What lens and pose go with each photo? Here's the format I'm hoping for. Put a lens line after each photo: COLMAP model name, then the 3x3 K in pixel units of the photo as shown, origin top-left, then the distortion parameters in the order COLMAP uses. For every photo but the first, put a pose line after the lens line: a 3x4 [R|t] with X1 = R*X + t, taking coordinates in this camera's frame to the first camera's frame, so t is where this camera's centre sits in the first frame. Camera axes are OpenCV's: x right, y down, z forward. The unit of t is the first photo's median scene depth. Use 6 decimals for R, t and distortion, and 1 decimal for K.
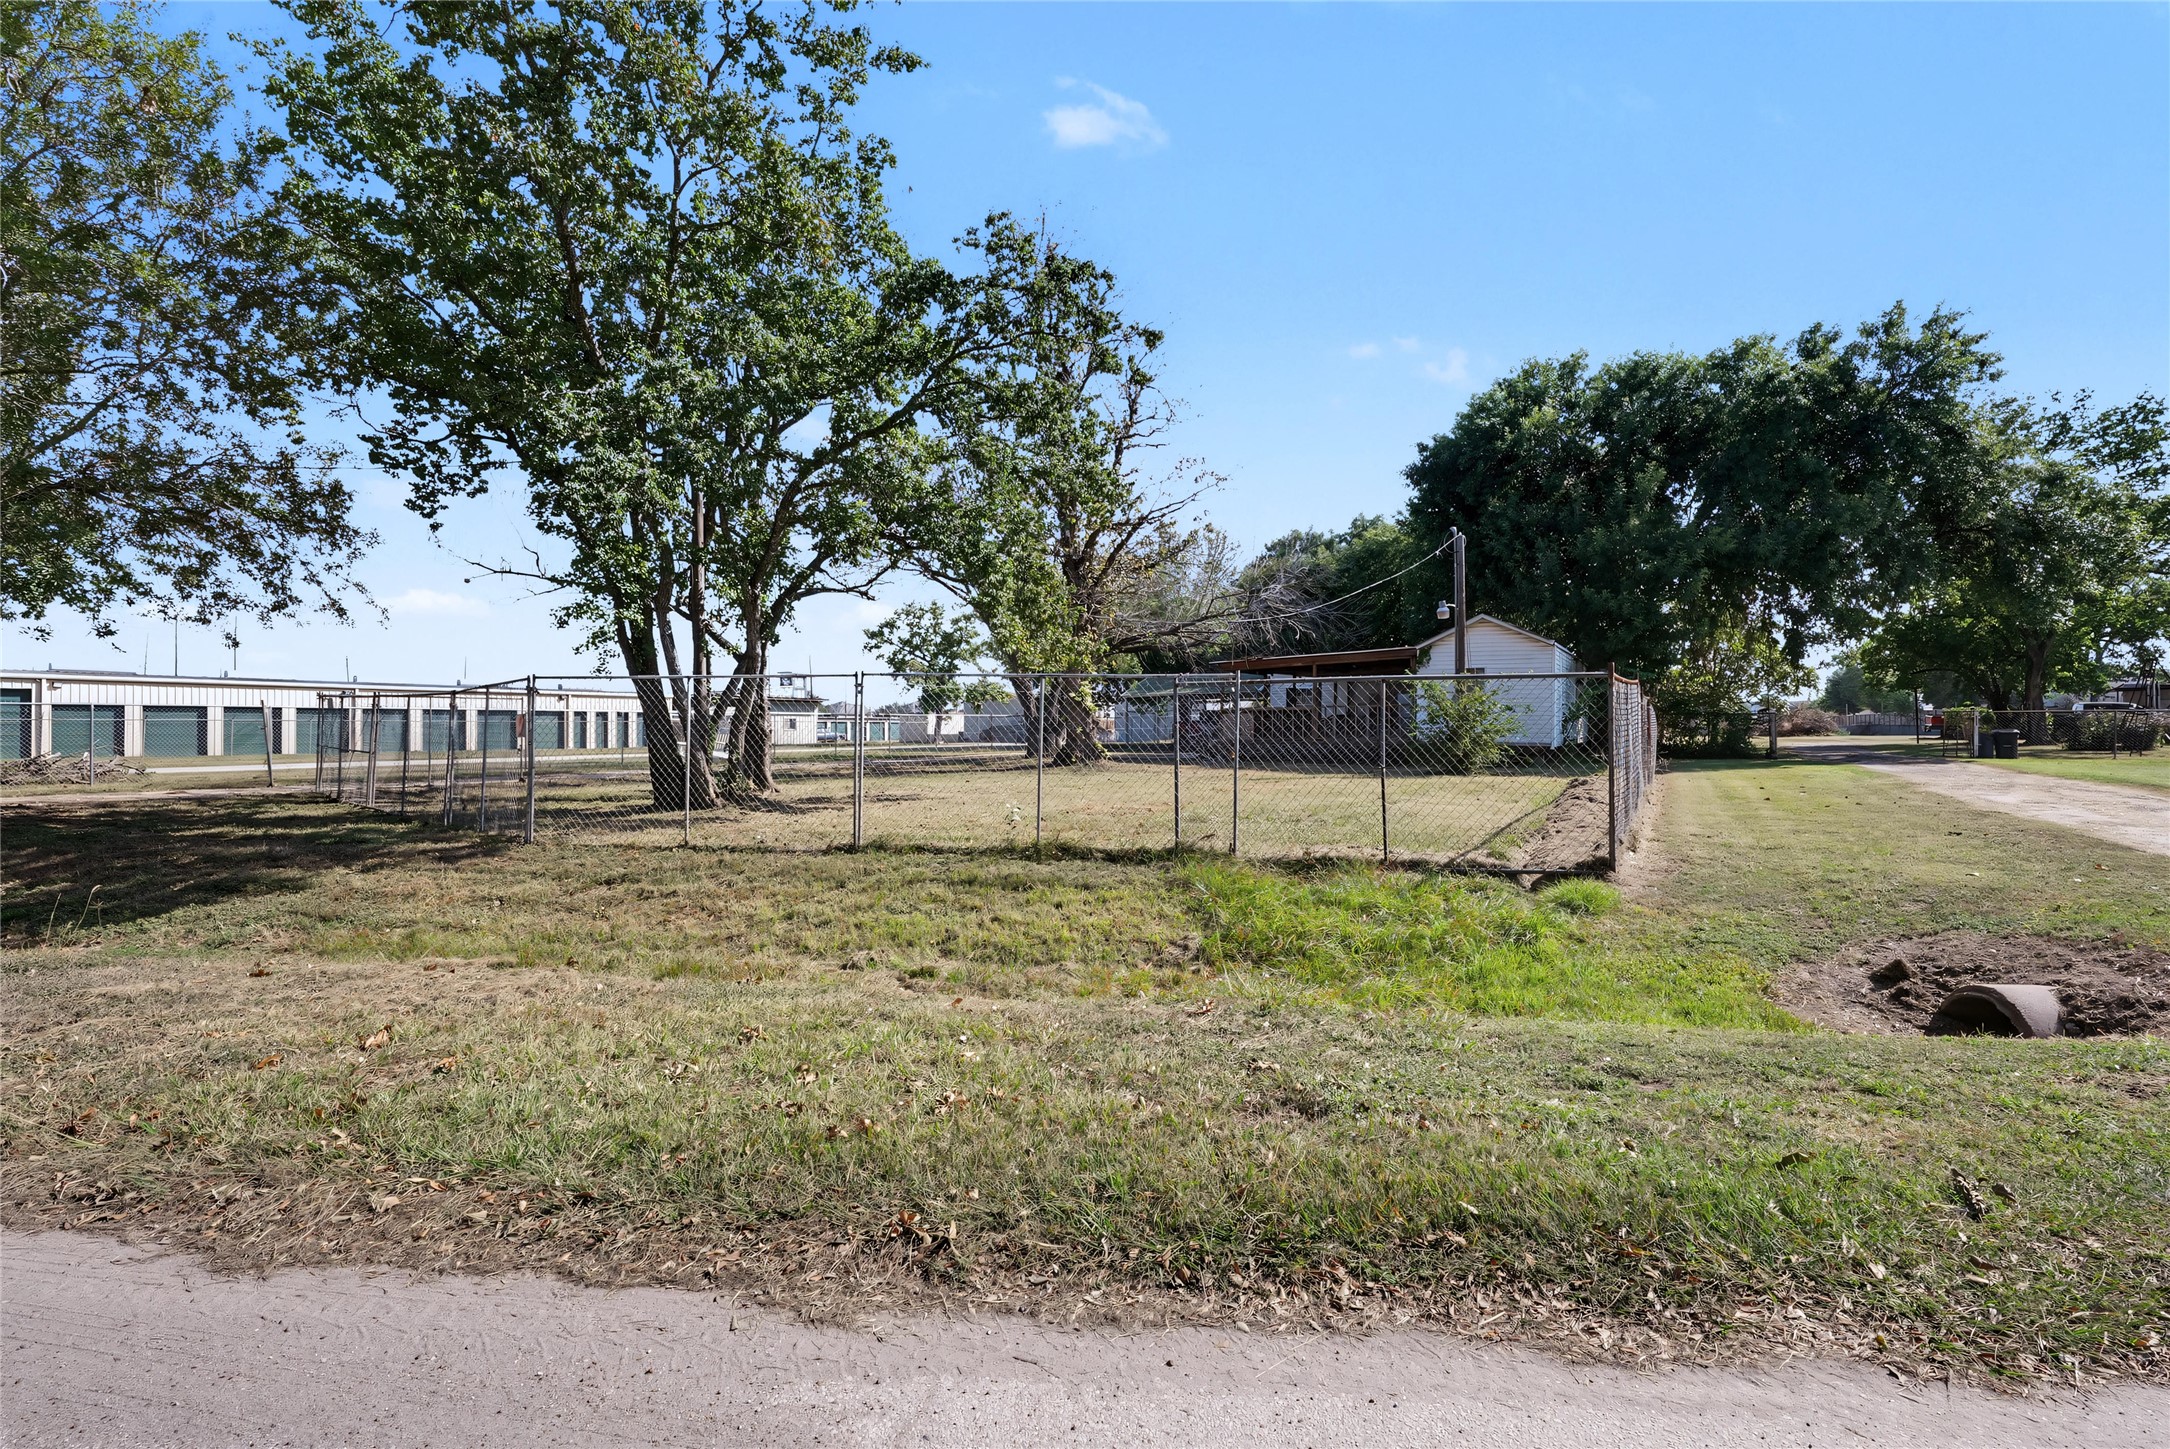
lens RADIAL K [[997.8, 0, 1084.1], [0, 997.8, 701.4], [0, 0, 1]] dist [-0.004083, 0.000351]
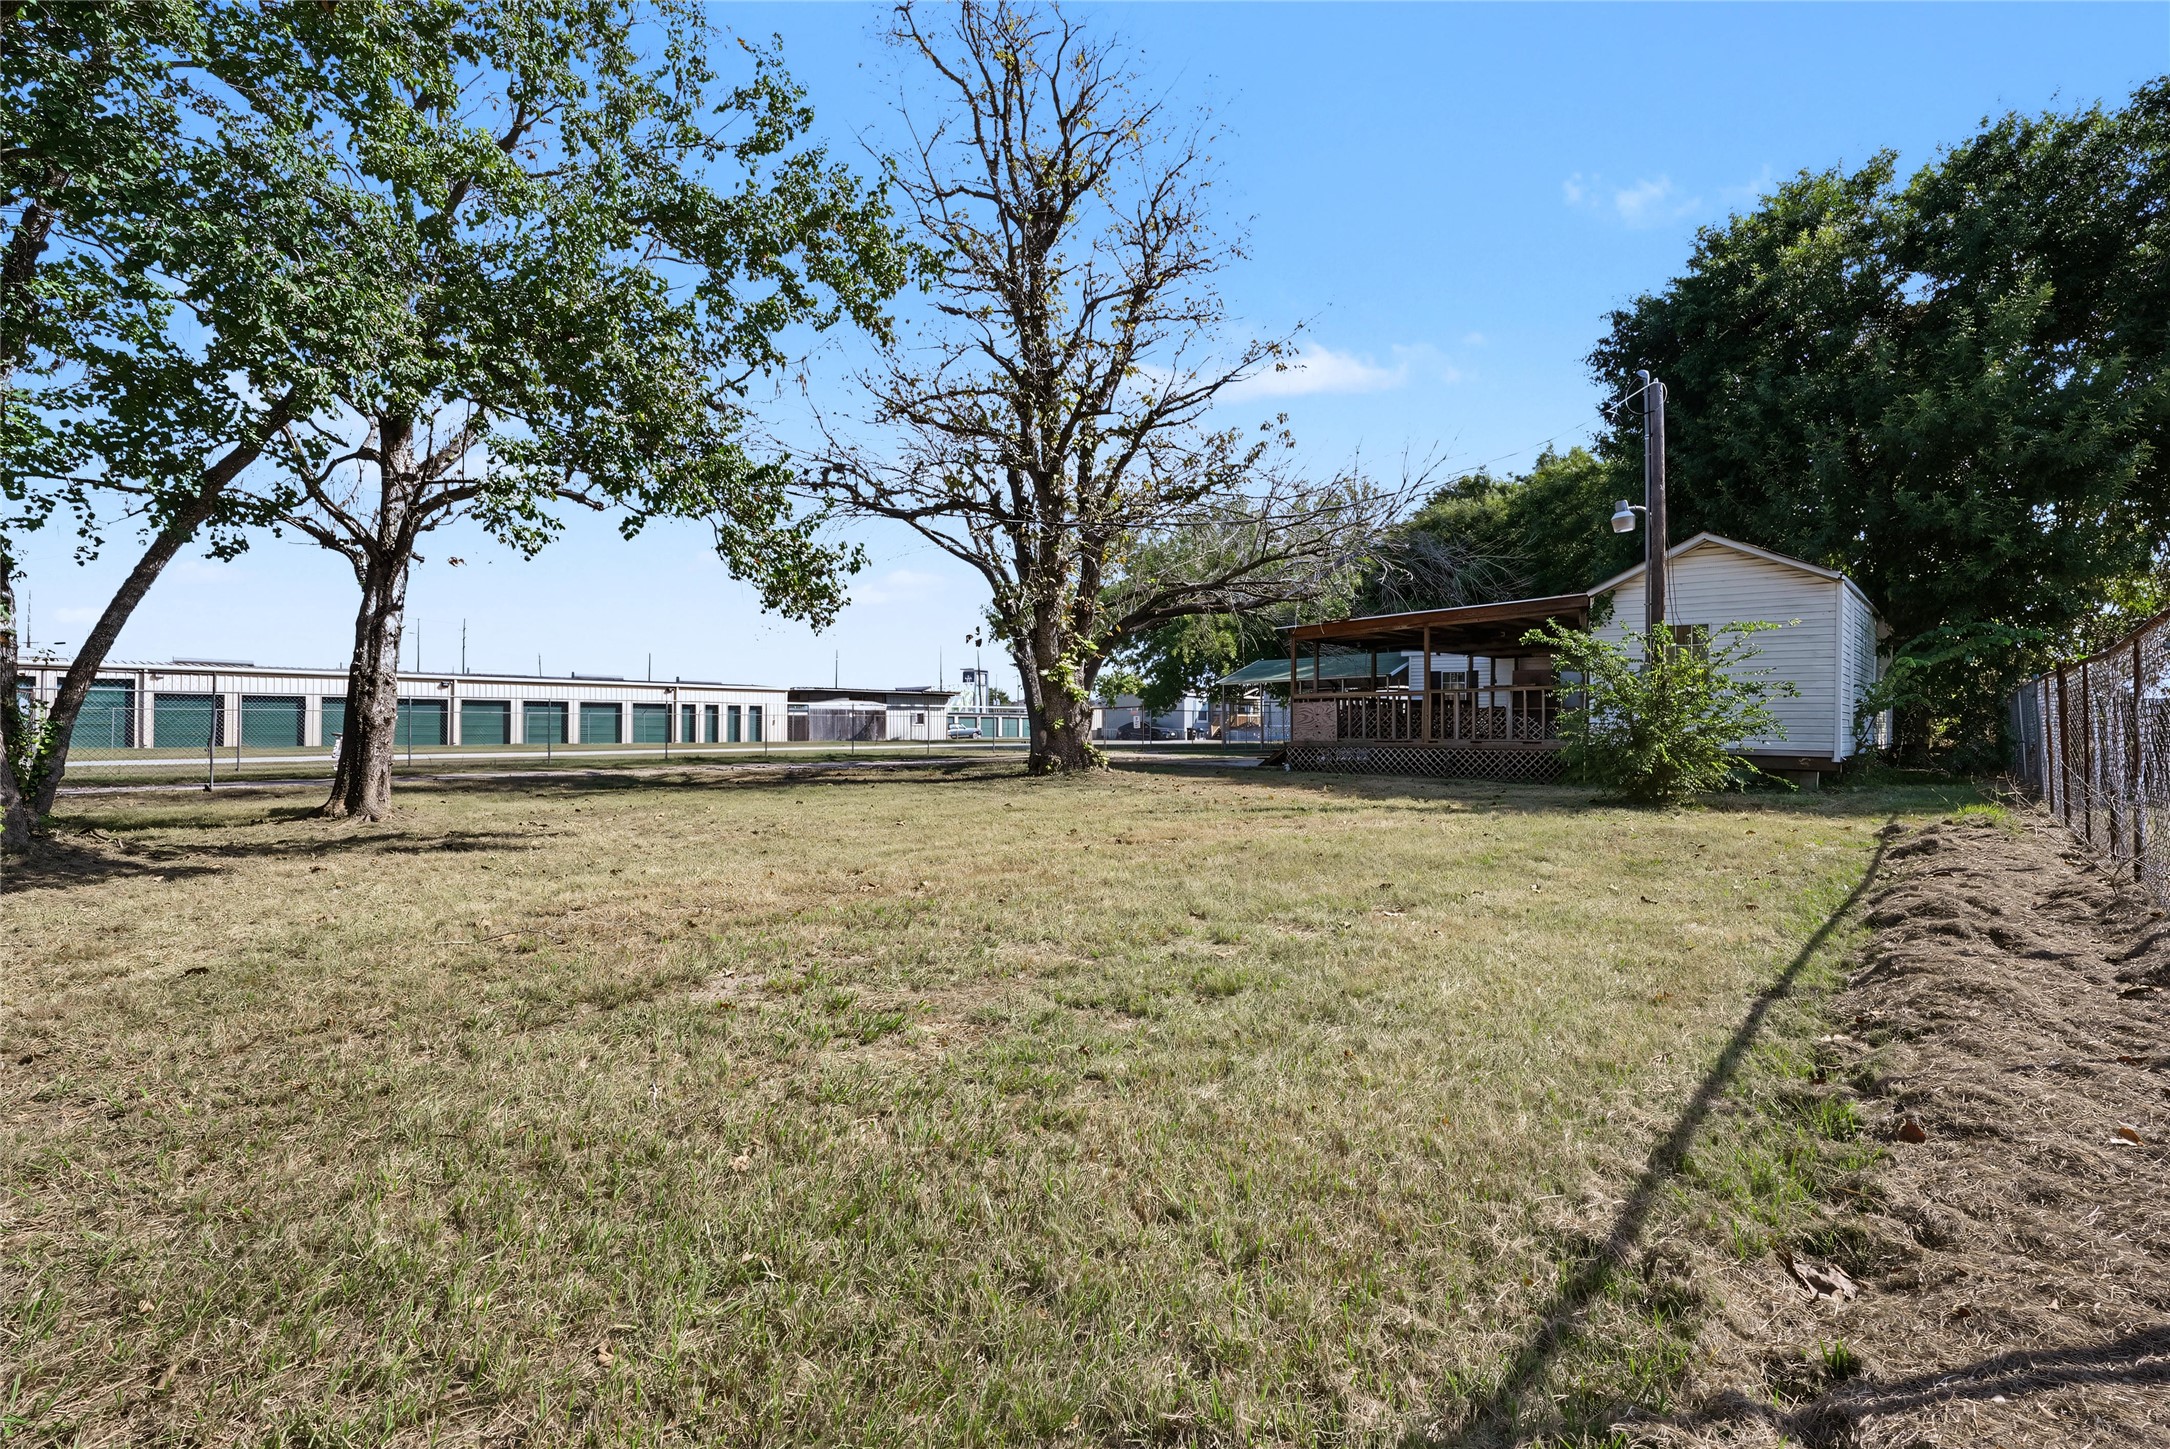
lens RADIAL K [[997.8, 0, 1084.1], [0, 997.8, 701.4], [0, 0, 1]] dist [-0.004083, 0.000351]
pose [[0.980254, 0.001484, -0.197739, 0.122440], [-0.000960, 0.999996, 0.002745, 0.008992], [0.197742, -0.002501, 0.980251, 0.272994]]
